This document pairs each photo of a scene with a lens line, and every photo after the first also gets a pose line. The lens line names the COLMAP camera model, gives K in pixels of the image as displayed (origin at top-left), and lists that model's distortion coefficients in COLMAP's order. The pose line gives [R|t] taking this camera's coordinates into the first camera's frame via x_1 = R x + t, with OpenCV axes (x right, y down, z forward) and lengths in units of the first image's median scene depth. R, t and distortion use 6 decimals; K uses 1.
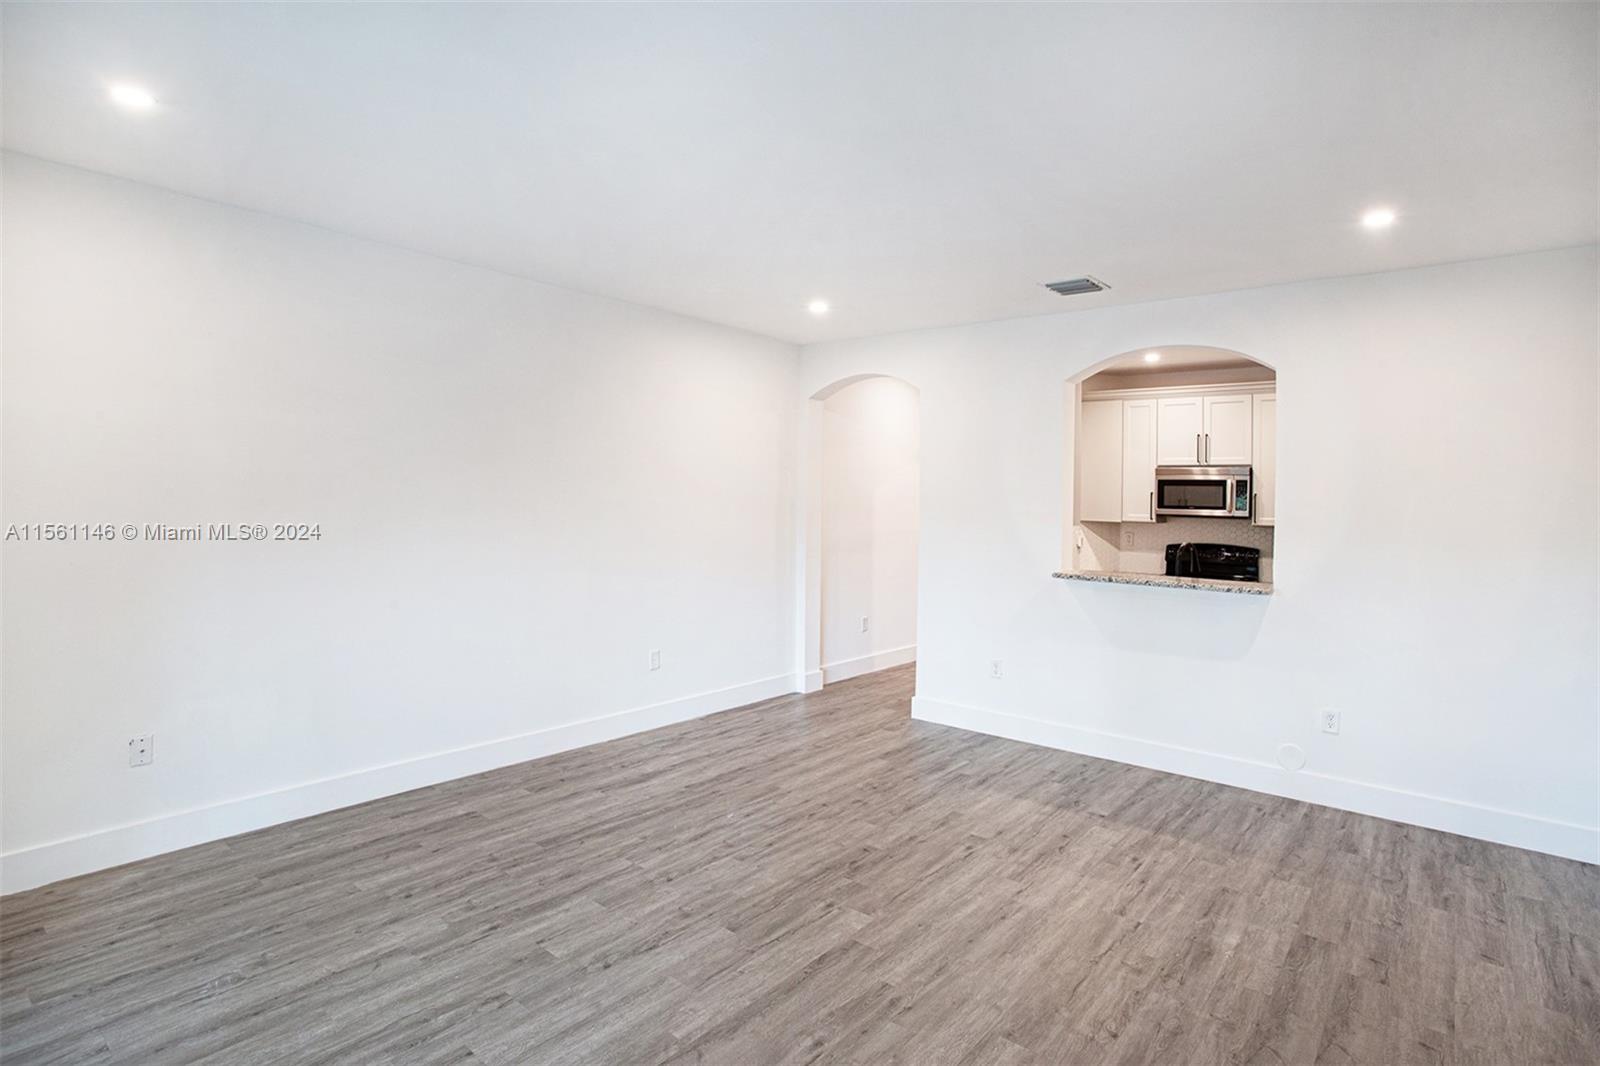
lens RADIAL K [[811.3, 0, 802.6], [0, 811.3, 531.2], [0, 0, 1]] dist [-0.019324, 0.009968]
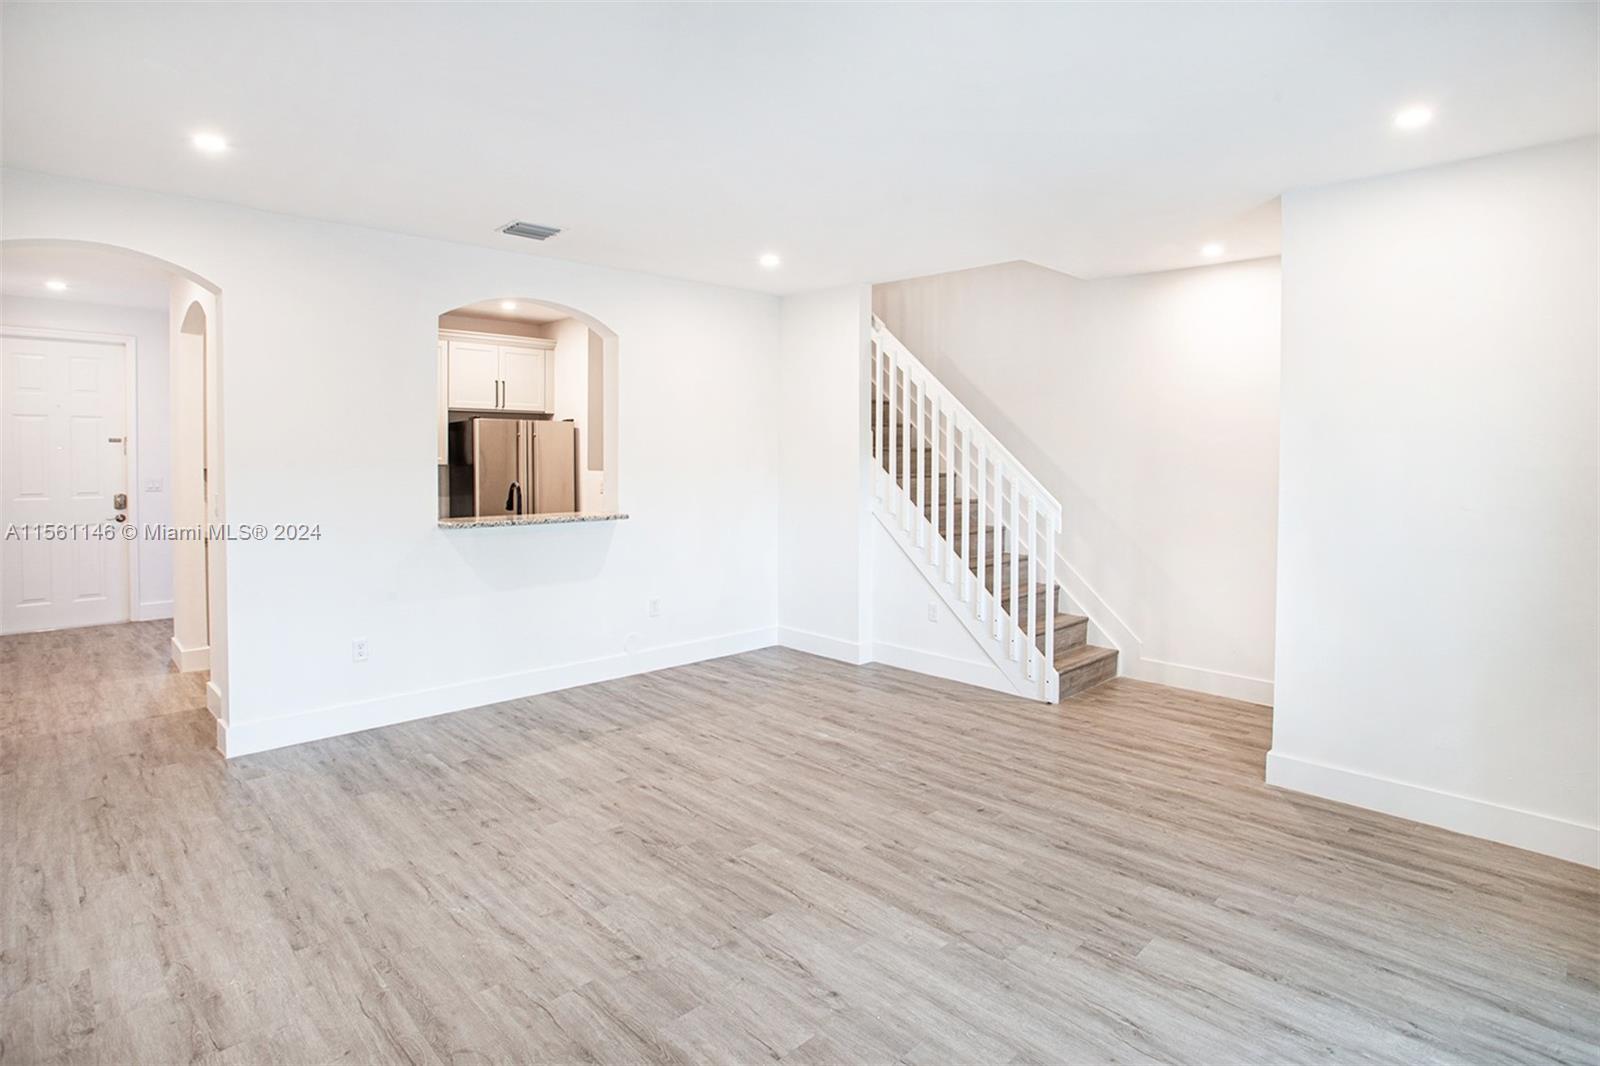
lens RADIAL K [[811.3, 0, 865.0], [0, 811.3, 447.4], [0, 0, 1]] dist [-0.019324, 0.009968]
pose [[0.049626, 0.000001, 0.998768, -0.770609], [0.020510, 0.999789, -0.001020, -0.027858], [-0.998557, 0.020535, 0.049616, 0.642014]]
